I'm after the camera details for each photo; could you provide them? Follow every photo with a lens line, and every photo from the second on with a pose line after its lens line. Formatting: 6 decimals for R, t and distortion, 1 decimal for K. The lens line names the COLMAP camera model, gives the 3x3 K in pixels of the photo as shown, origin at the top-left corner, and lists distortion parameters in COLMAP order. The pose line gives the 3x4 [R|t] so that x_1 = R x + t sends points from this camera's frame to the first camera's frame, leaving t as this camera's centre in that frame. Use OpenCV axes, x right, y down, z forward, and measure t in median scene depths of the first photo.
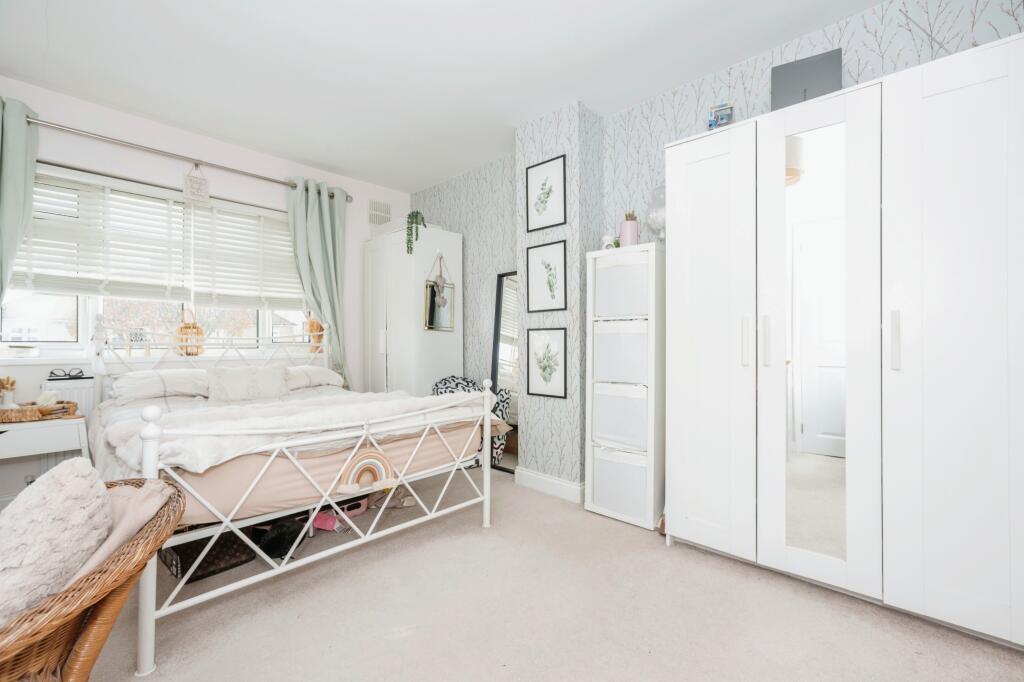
lens RADIAL K [[443.4, 0, 517.3], [0, 443.4, 337.6], [0, 0, 1]] dist [-0.002815, 0.000923]
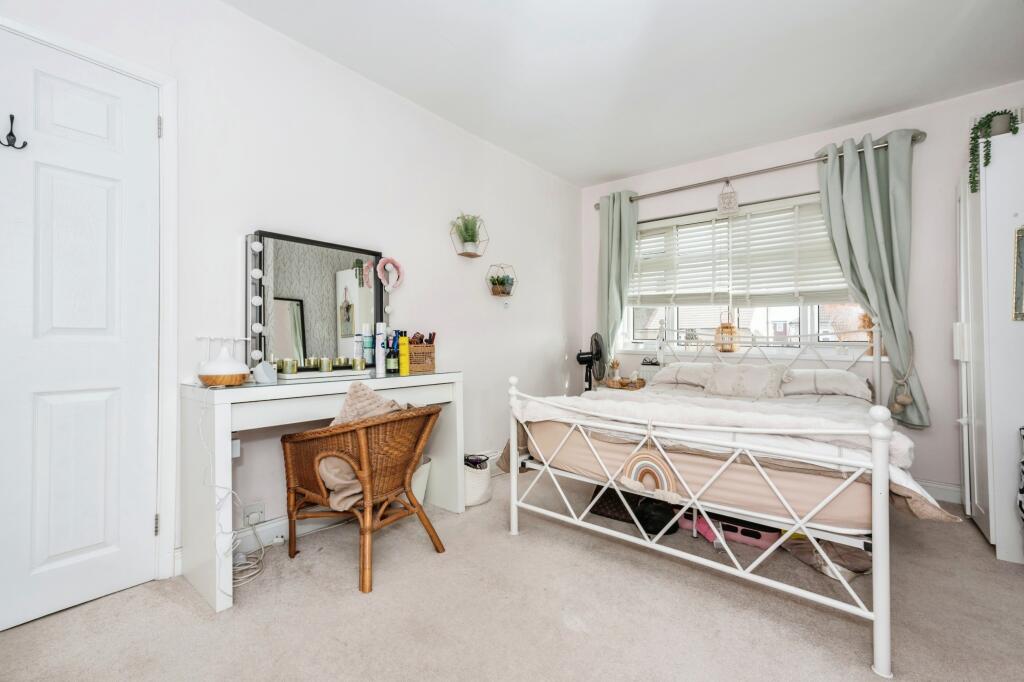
lens RADIAL K [[443.4, 0, 518.0], [0, 443.4, 339.7], [0, 0, 1]] dist [-0.002815, 0.000923]
pose [[0.045535, -0.000355, -0.998963, 0.430694], [0.001292, 0.999999, -0.000297, 0.010048], [0.998962, -0.001277, 0.045535, 0.486938]]
